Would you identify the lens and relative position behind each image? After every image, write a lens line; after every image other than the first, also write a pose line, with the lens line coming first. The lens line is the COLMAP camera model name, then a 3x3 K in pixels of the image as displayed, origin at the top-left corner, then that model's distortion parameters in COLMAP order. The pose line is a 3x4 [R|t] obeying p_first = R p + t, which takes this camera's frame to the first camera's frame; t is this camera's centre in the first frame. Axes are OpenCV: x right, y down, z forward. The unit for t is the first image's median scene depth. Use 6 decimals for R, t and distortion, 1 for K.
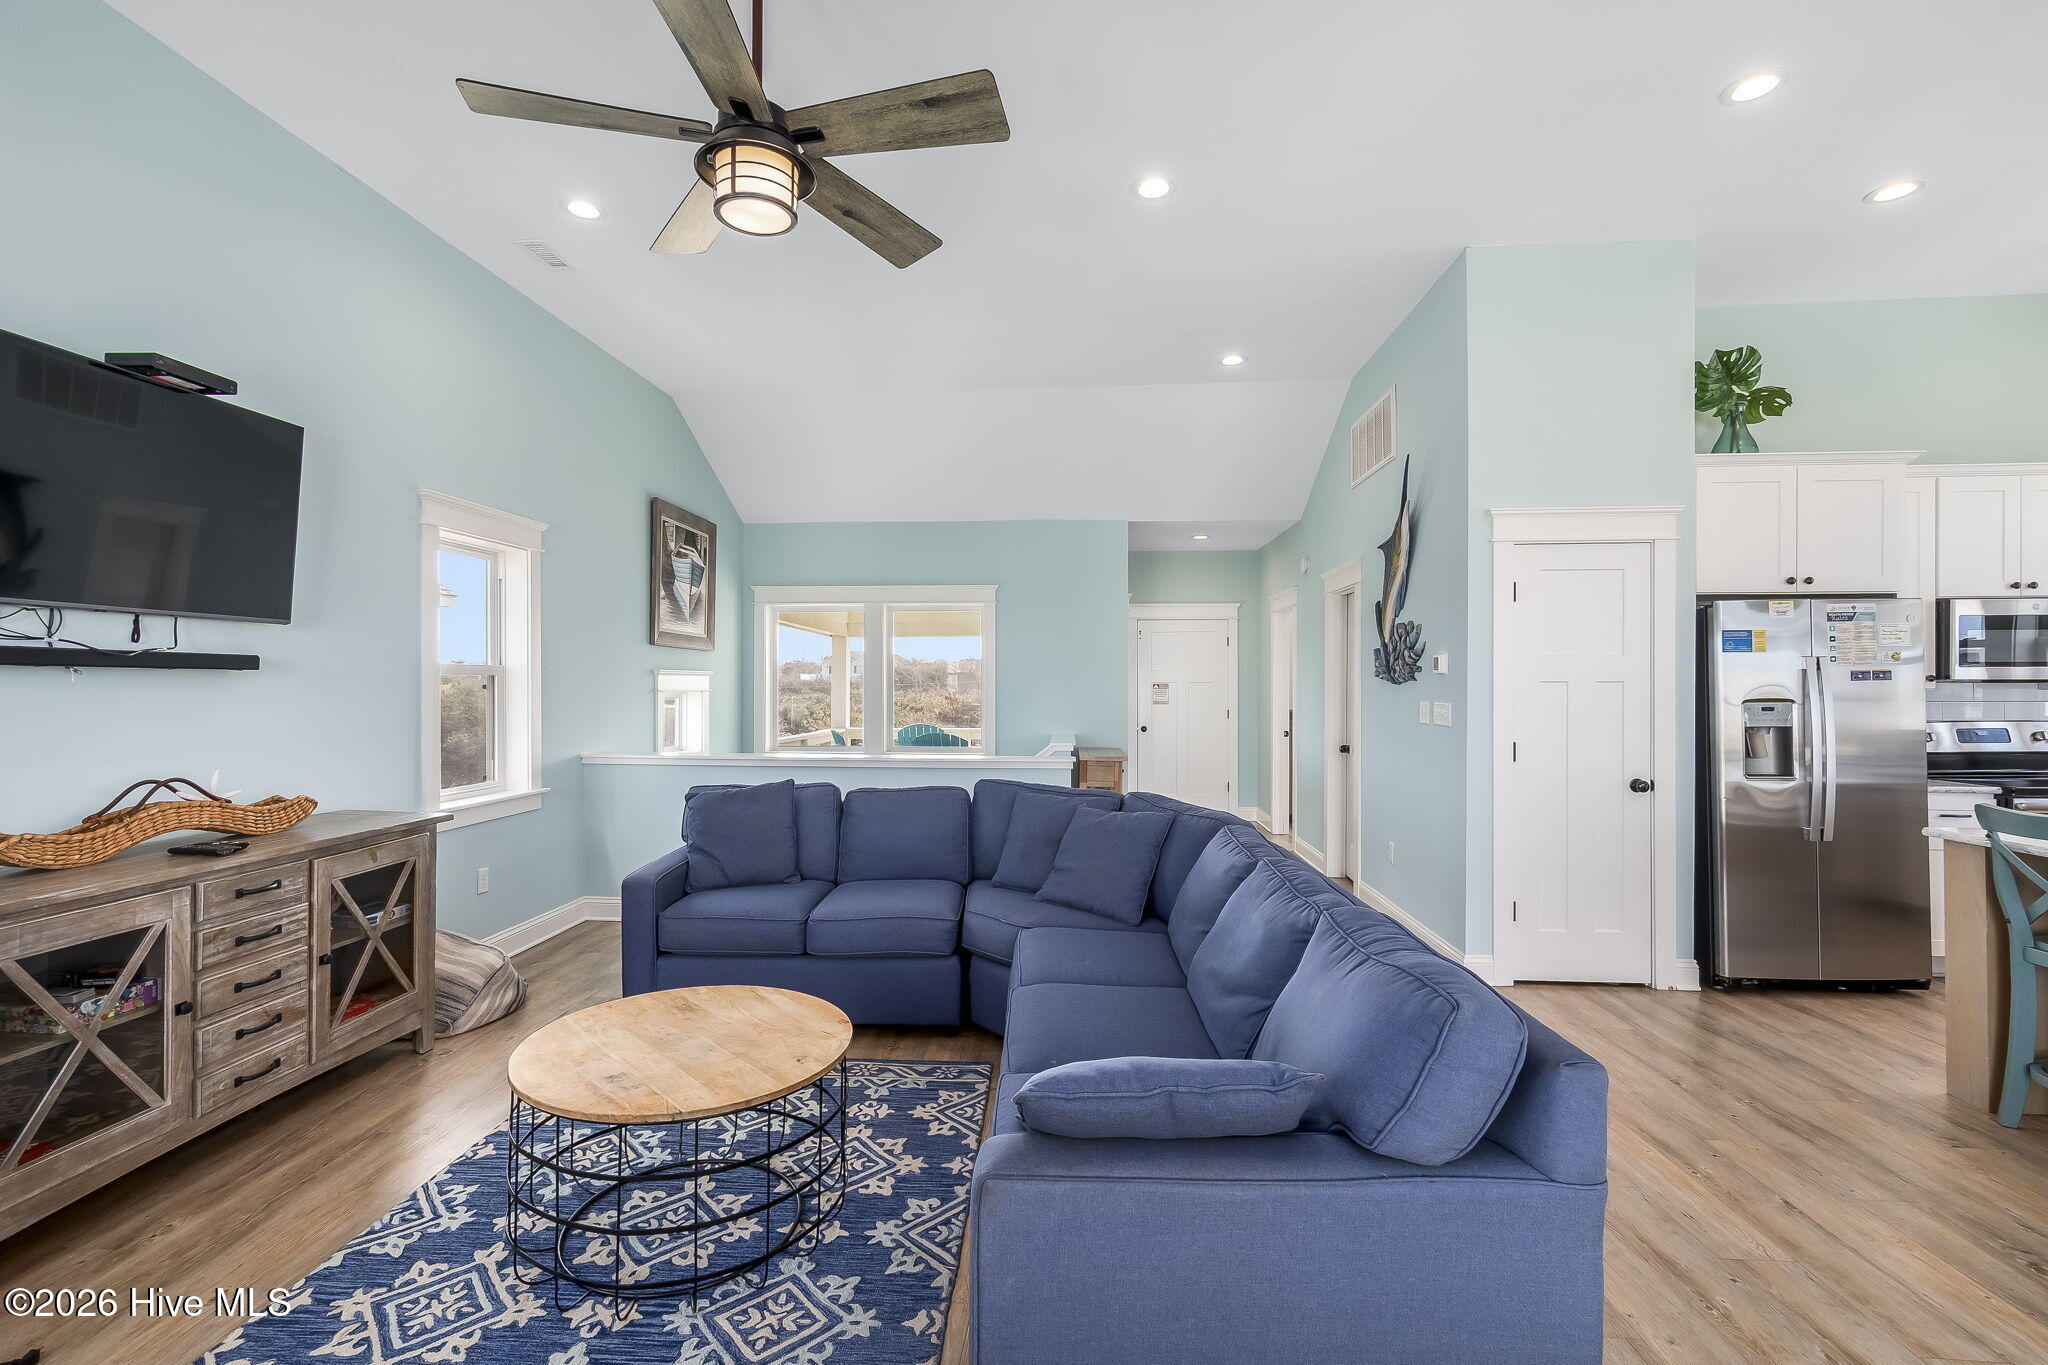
lens RADIAL K [[884.7, 0, 989.3], [0, 884.7, 690.8], [0, 0, 1]] dist [-0.007617, 0.001424]
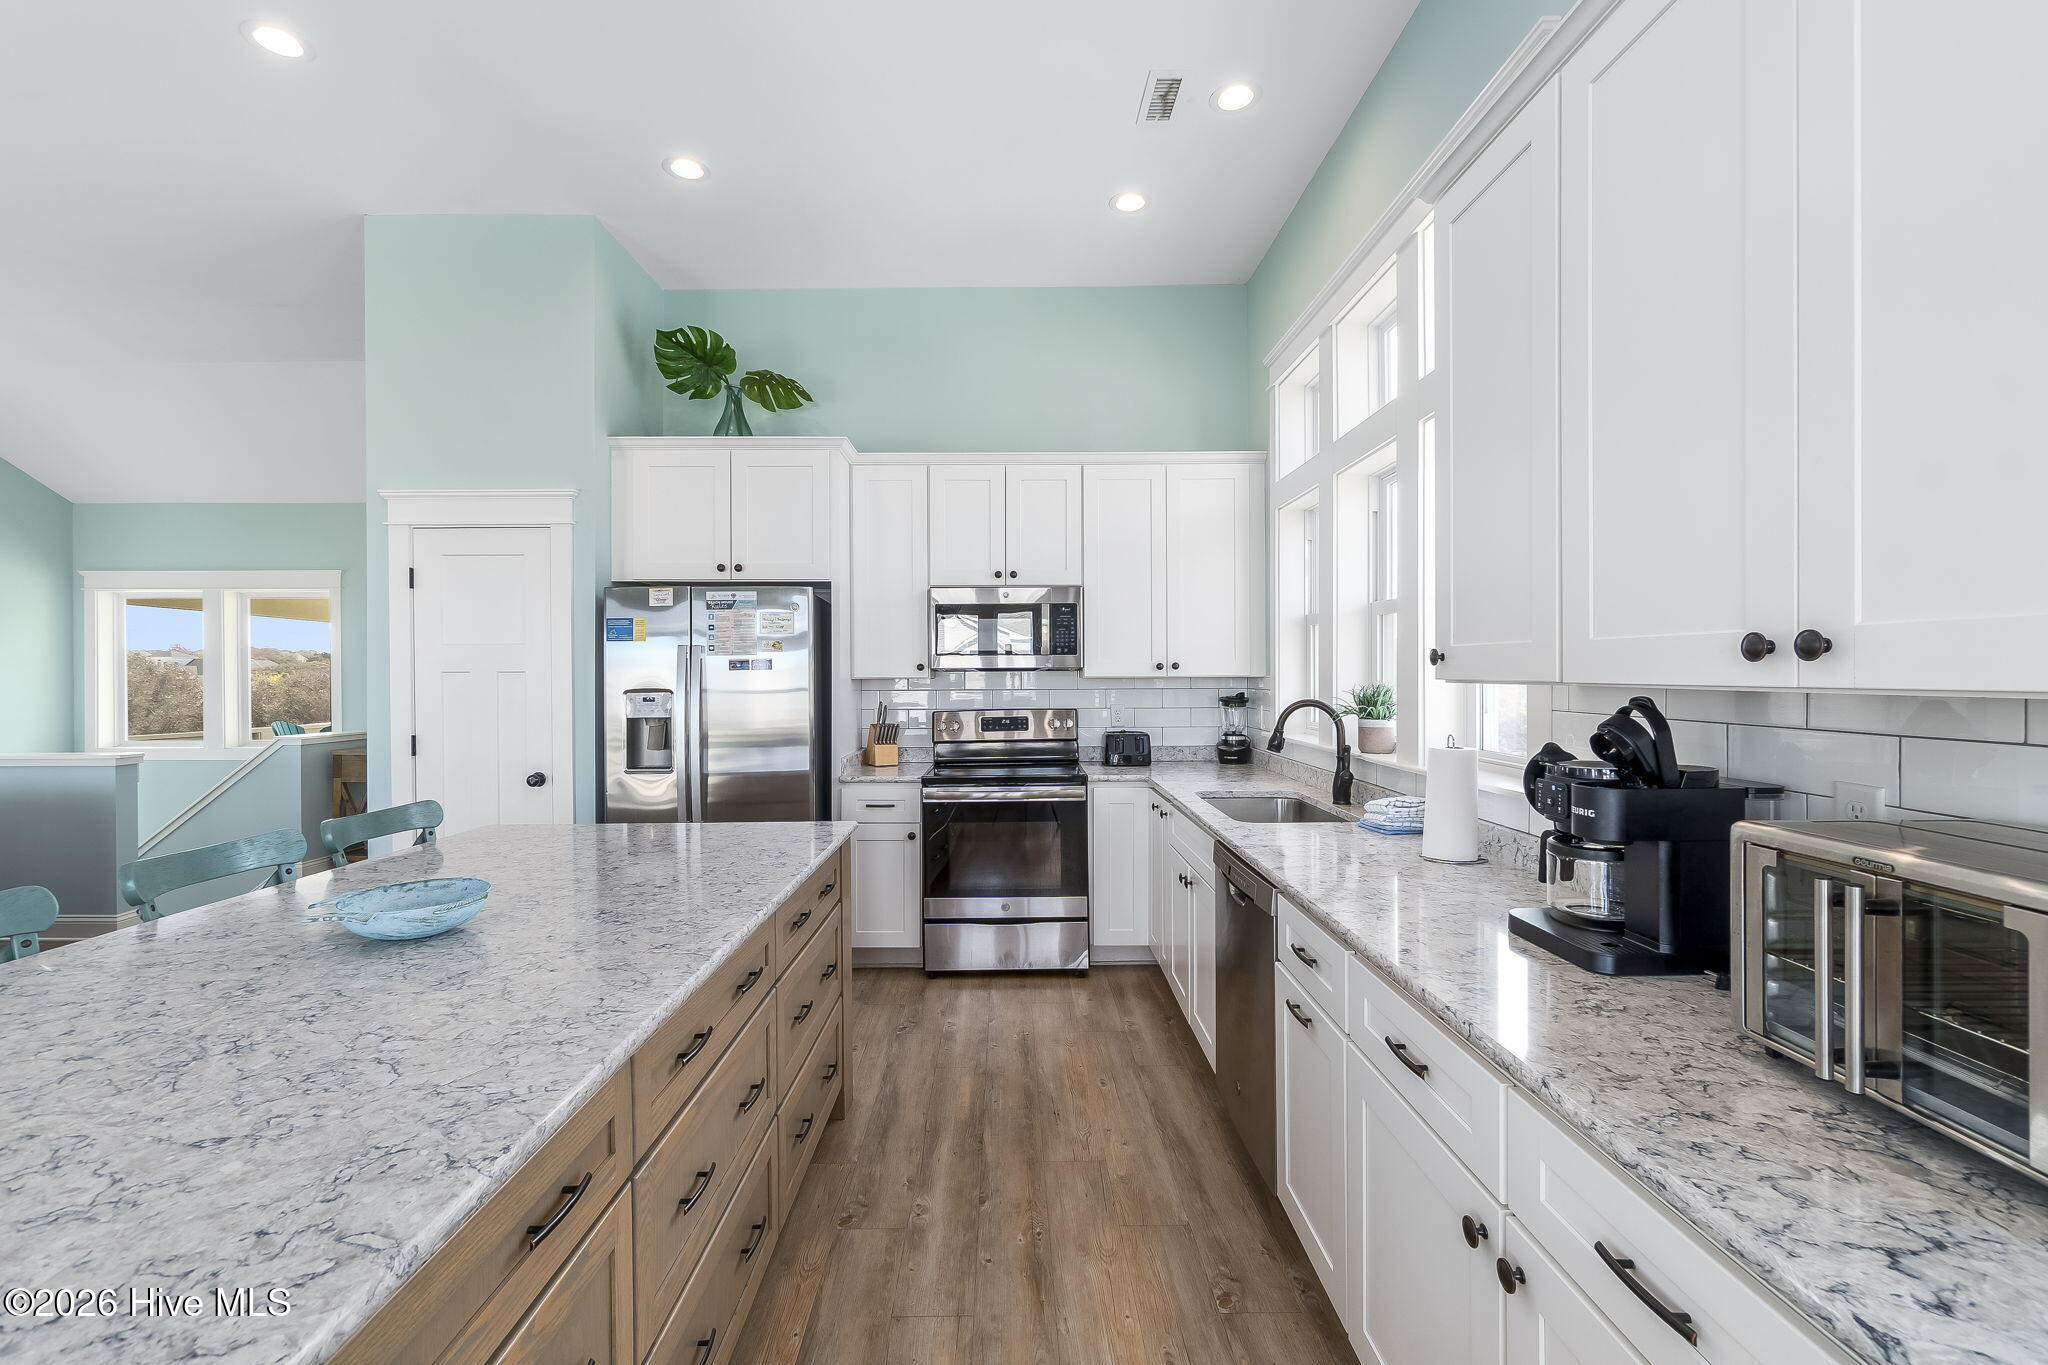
lens RADIAL K [[884.7, 0, 1011.5], [0, 884.7, 677.4], [0, 0, 1]] dist [-0.007617, 0.001424]
pose [[0.997494, -0.001888, 0.070724, 1.202274], [0.001985, 0.999997, -0.001293, -0.001513], [-0.070722, 0.001430, 0.997495, -0.002673]]
